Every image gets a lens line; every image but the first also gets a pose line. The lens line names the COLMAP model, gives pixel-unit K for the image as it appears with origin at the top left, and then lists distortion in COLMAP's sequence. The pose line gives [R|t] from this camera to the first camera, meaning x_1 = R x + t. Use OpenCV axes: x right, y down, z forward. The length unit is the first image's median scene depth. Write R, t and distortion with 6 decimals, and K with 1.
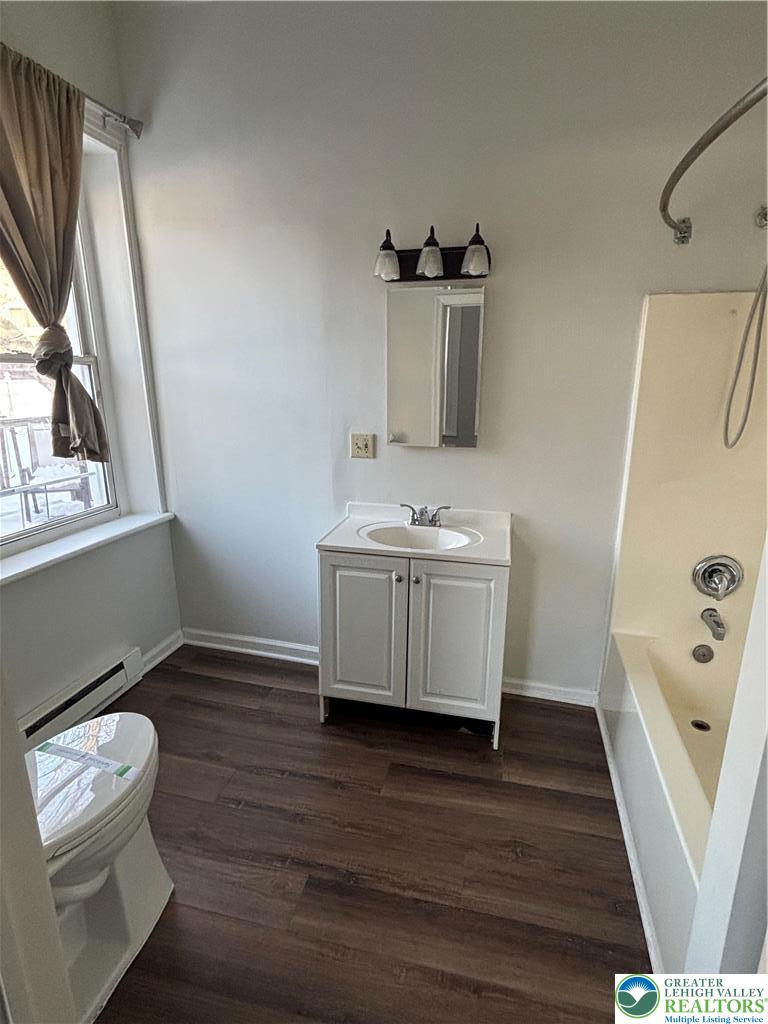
lens RADIAL K [[530.1, 0, 384.0], [0, 530.1, 512.0], [0, 0, 1]] dist [0.000001, 0.000098]
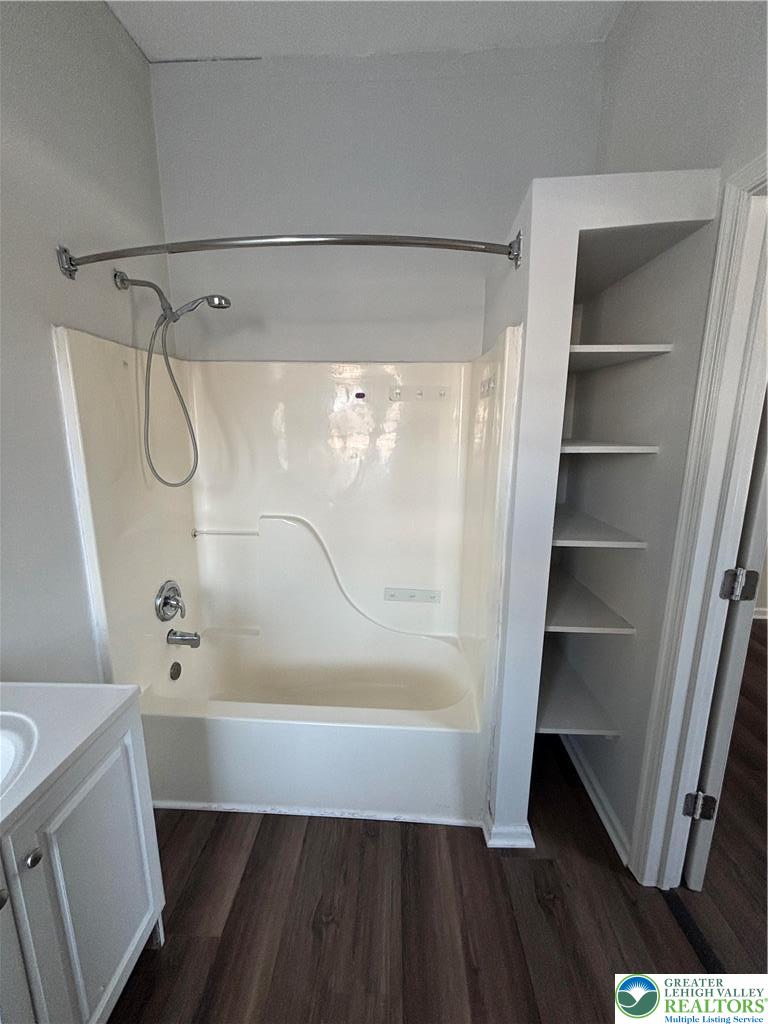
lens RADIAL K [[414.8, 0, 384.0], [0, 414.8, 512.0], [0, 0, 1]] dist [-0.000349, -0.000006]
pose [[-0.198016, -0.197034, 0.960191, -0.299373], [0.239108, 0.940286, 0.242259, -0.179035], [-0.950588, 0.277560, -0.139080, 0.717546]]
